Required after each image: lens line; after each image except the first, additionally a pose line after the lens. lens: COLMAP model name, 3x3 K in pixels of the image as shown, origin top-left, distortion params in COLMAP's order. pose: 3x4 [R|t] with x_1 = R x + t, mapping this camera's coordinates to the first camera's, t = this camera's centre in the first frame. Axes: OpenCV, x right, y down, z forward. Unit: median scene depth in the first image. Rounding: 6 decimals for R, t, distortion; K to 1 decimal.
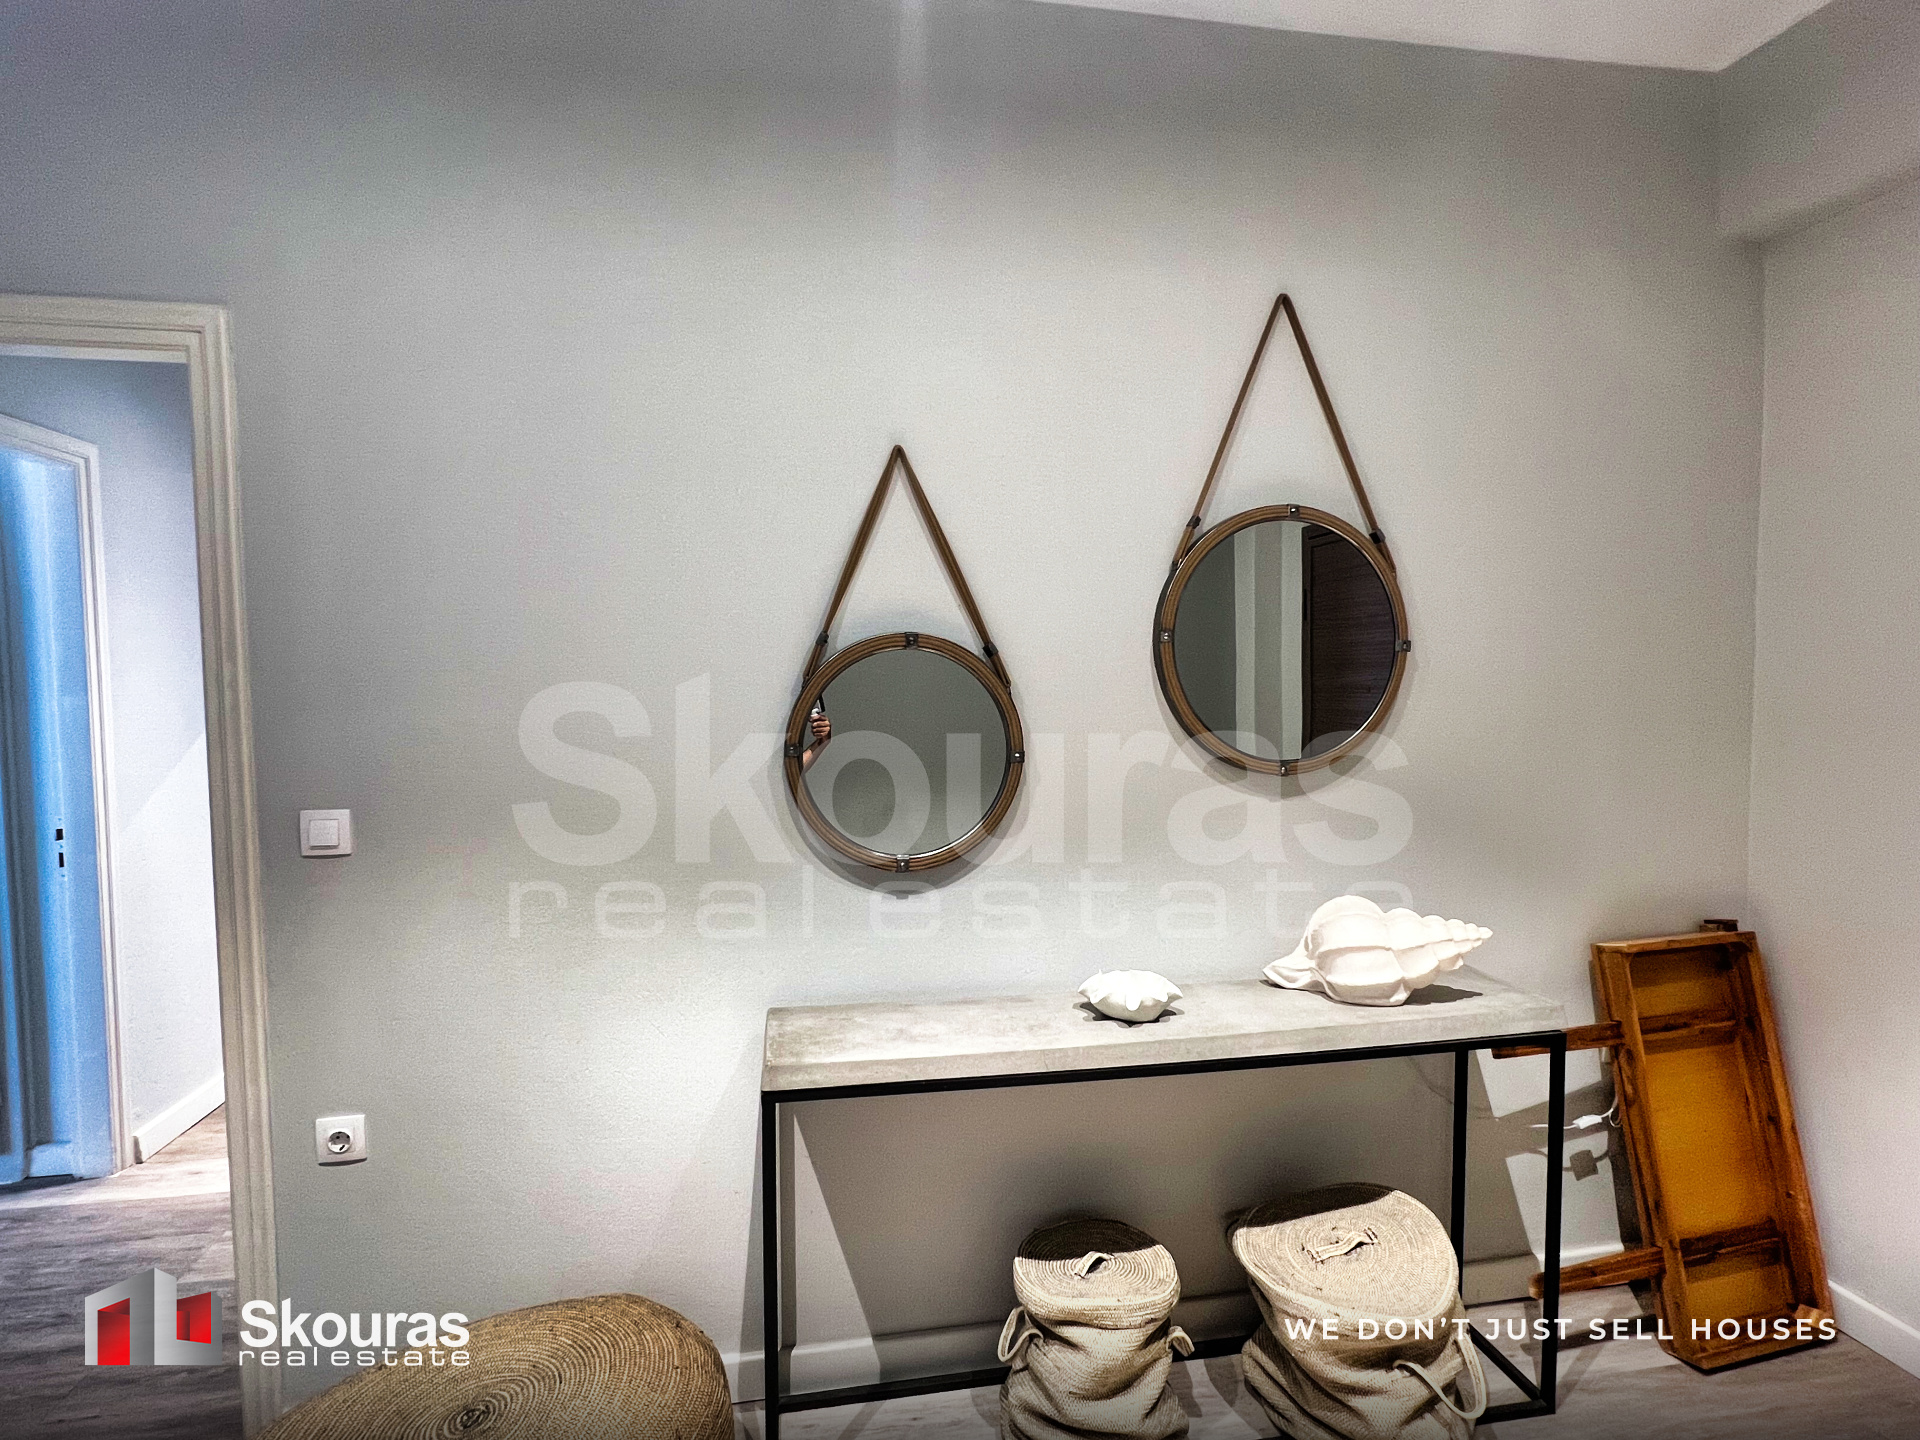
lens RADIAL K [[961.7, 0, 956.4], [0, 961.7, 720.9], [0, 0, 1]] dist [-0.007627, 0.002593]
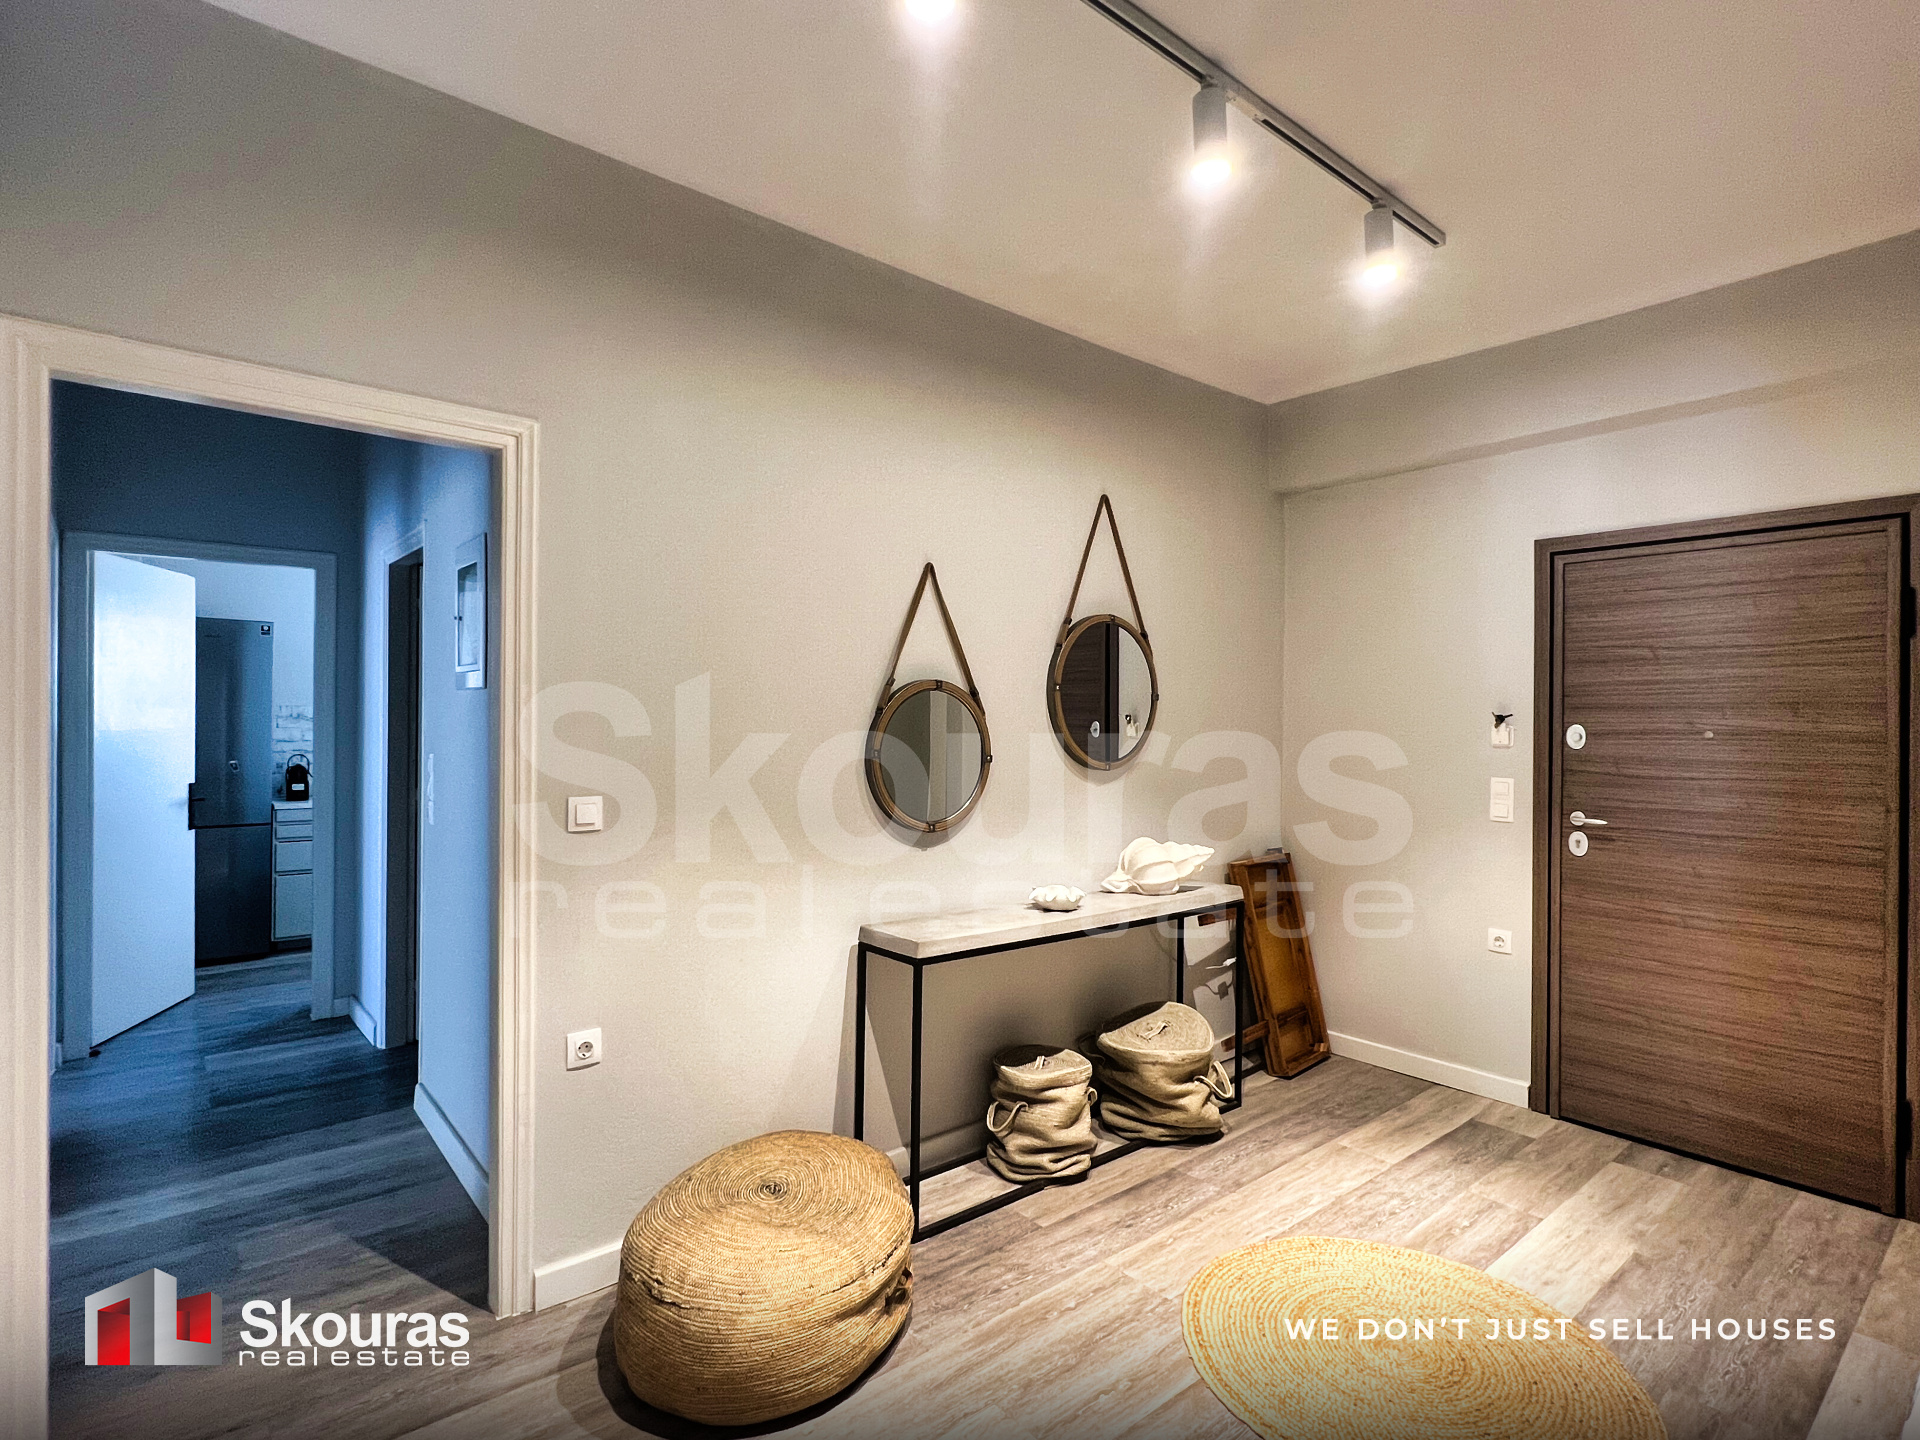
lens RADIAL K [[961.7, 0, 949.1], [0, 961.7, 718.2], [0, 0, 1]] dist [-0.007627, 0.002593]
pose [[0.869523, 0.018211, 0.493557, -0.803062], [0.006614, 0.998801, -0.048506, 0.047533], [-0.493849, 0.045442, 0.868360, -0.382323]]
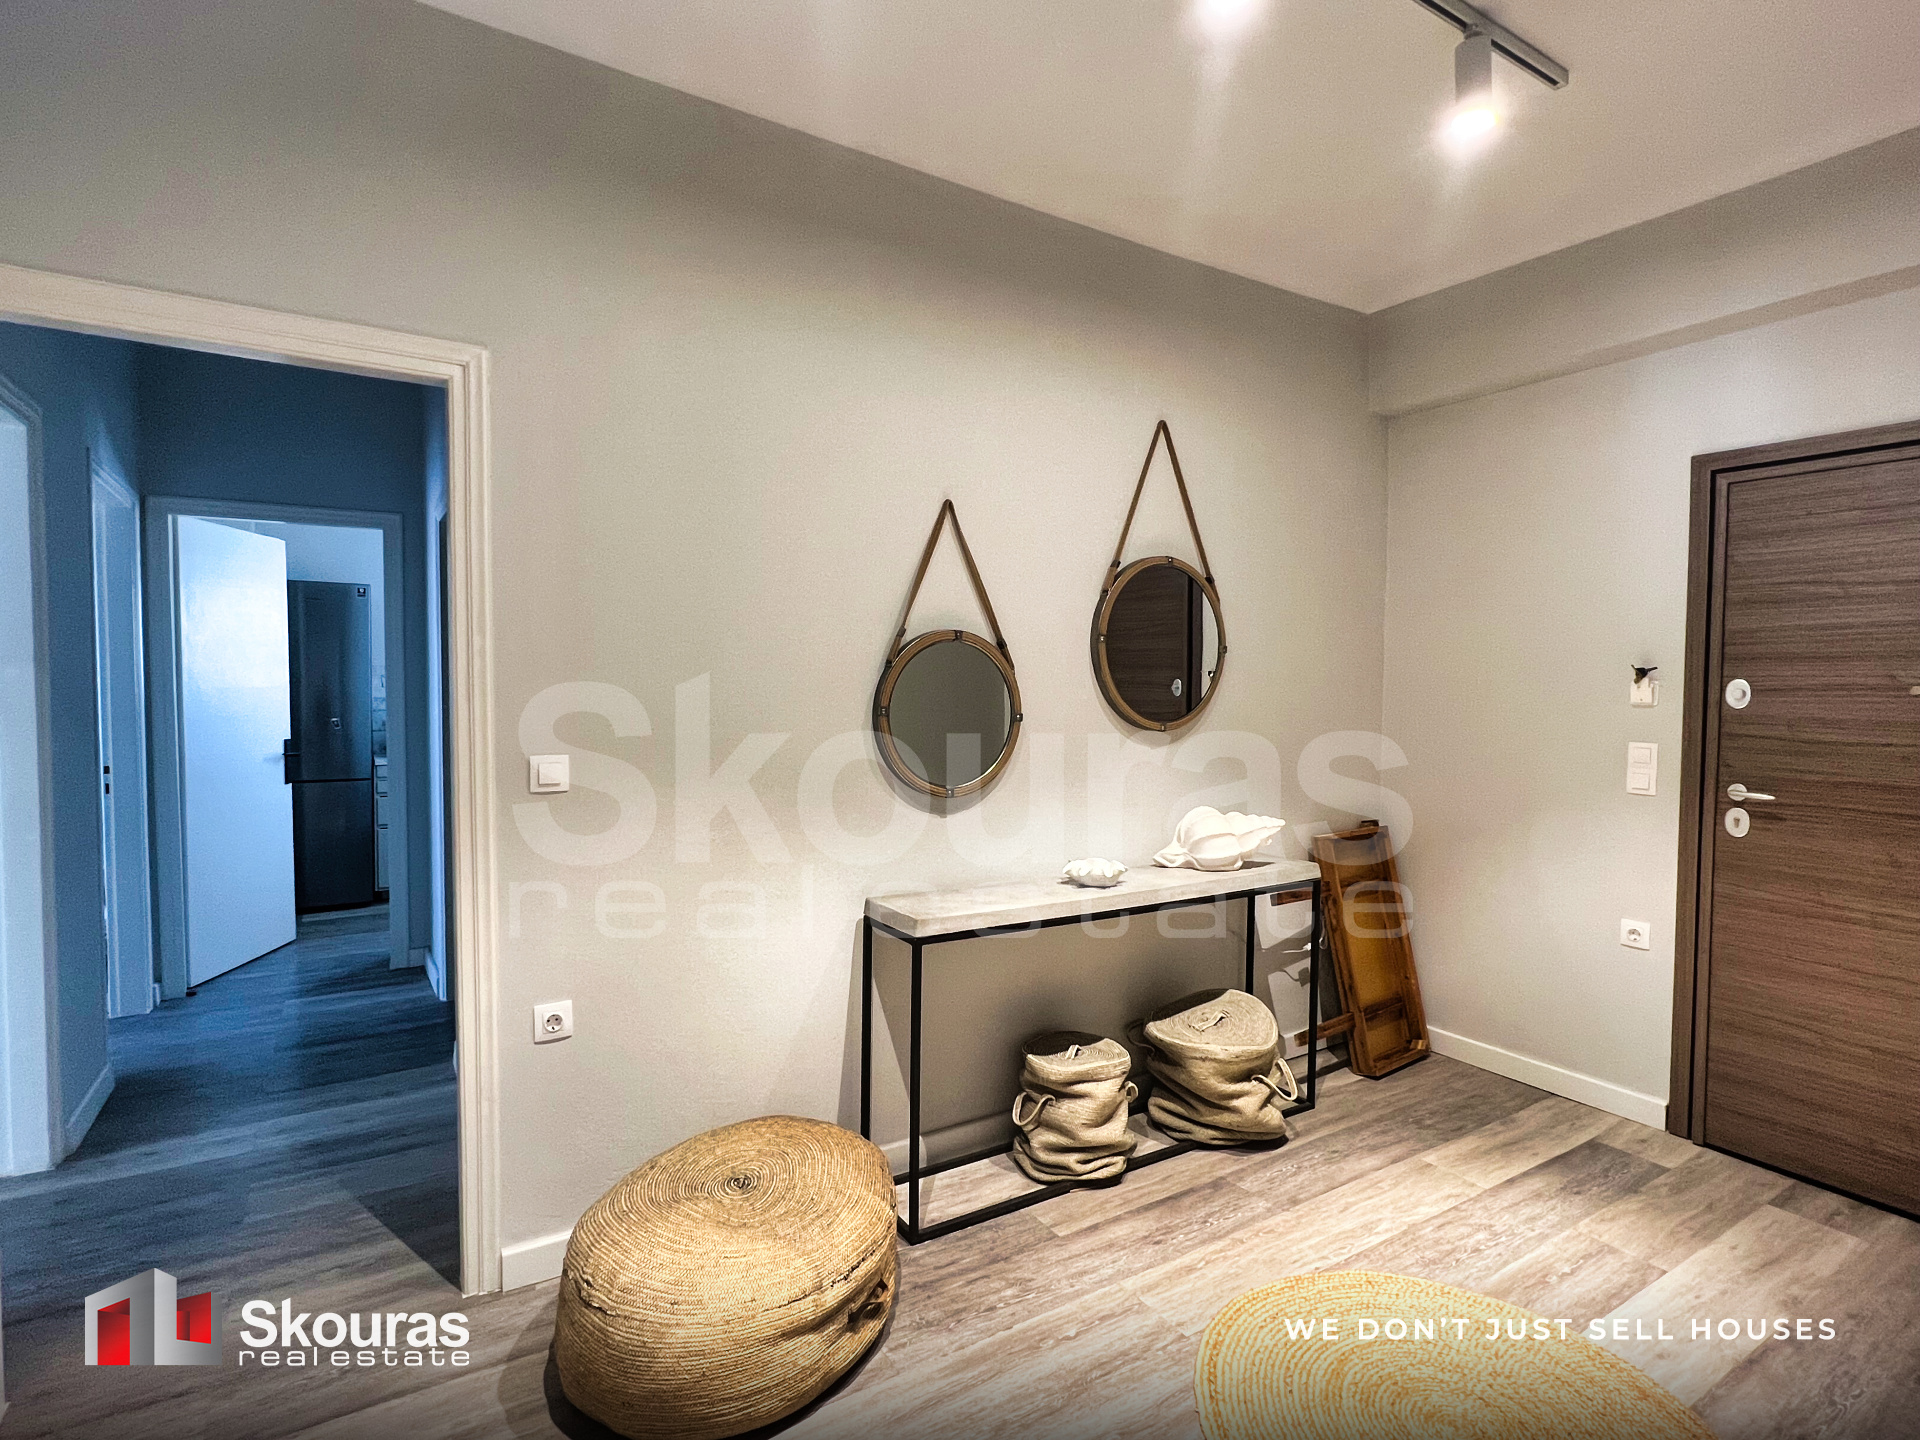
lens RADIAL K [[961.7, 0, 949.8], [0, 961.7, 717.0], [0, 0, 1]] dist [-0.007627, 0.002593]
pose [[0.928303, 0.002126, 0.371818, -0.583261], [0.001948, 0.999942, -0.010580, 0.052304], [-0.371819, 0.010546, 0.928245, -0.324594]]
